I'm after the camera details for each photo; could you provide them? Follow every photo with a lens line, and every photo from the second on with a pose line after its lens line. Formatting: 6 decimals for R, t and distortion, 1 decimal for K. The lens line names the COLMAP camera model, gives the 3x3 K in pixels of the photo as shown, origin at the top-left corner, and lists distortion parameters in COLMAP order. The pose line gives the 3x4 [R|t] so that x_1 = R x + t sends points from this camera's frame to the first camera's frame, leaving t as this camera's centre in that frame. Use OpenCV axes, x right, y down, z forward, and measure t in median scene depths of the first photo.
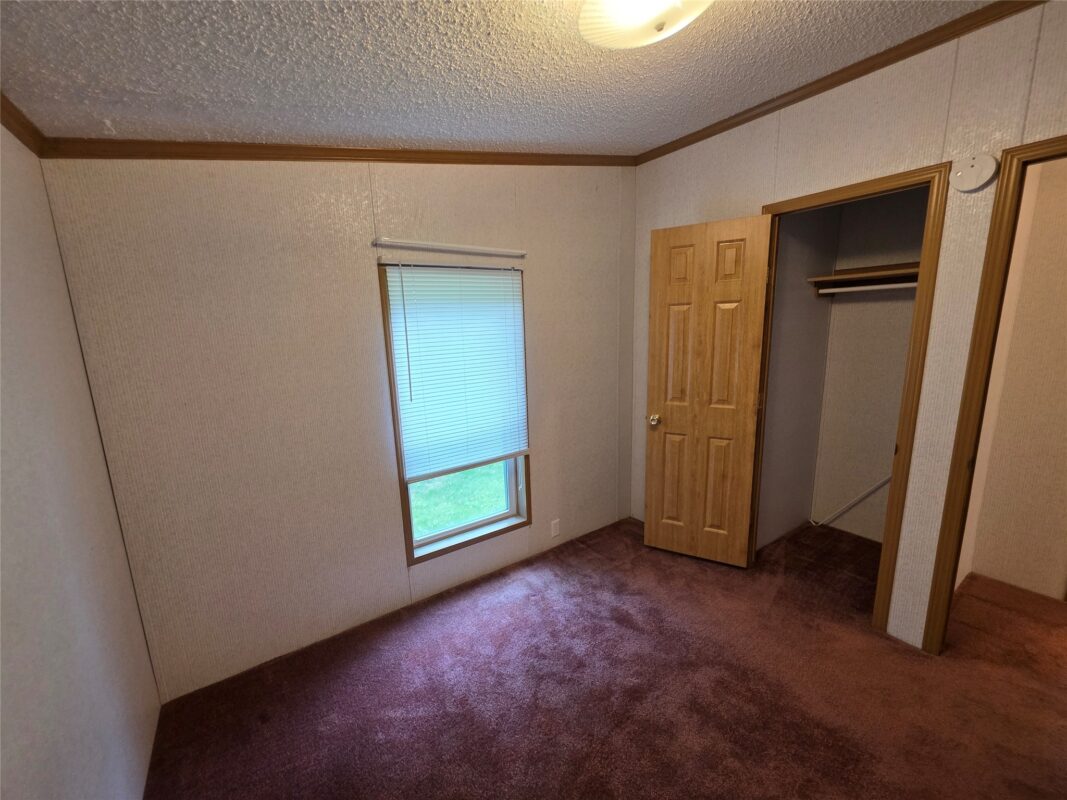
lens RADIAL K [[422.6, 0, 533.6], [0, 422.6, 402.6], [0, 0, 1]] dist [0.002760, -0.000894]
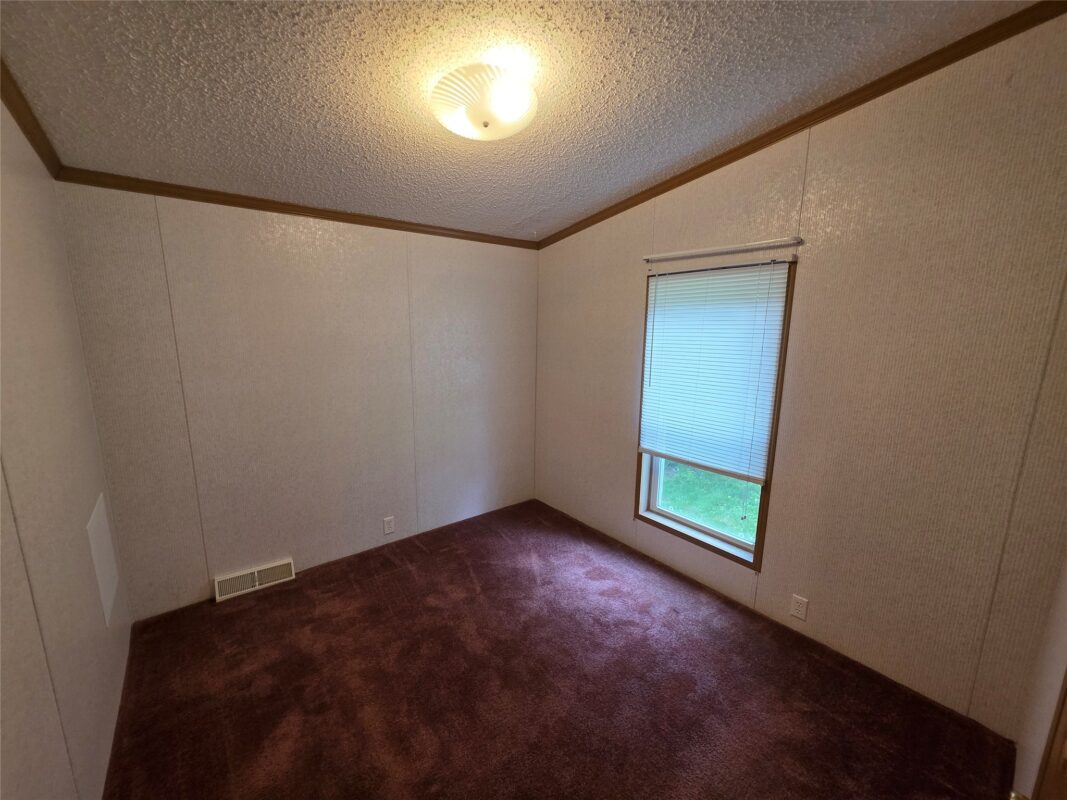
lens RADIAL K [[422.6, 0, 533.5], [0, 422.6, 403.0], [0, 0, 1]] dist [0.002760, -0.000894]
pose [[0.079116, 0.208415, -0.974835, 0.832720], [-0.201664, 0.961028, 0.189096, -0.112412], [0.976254, 0.181629, 0.118062, 0.504064]]
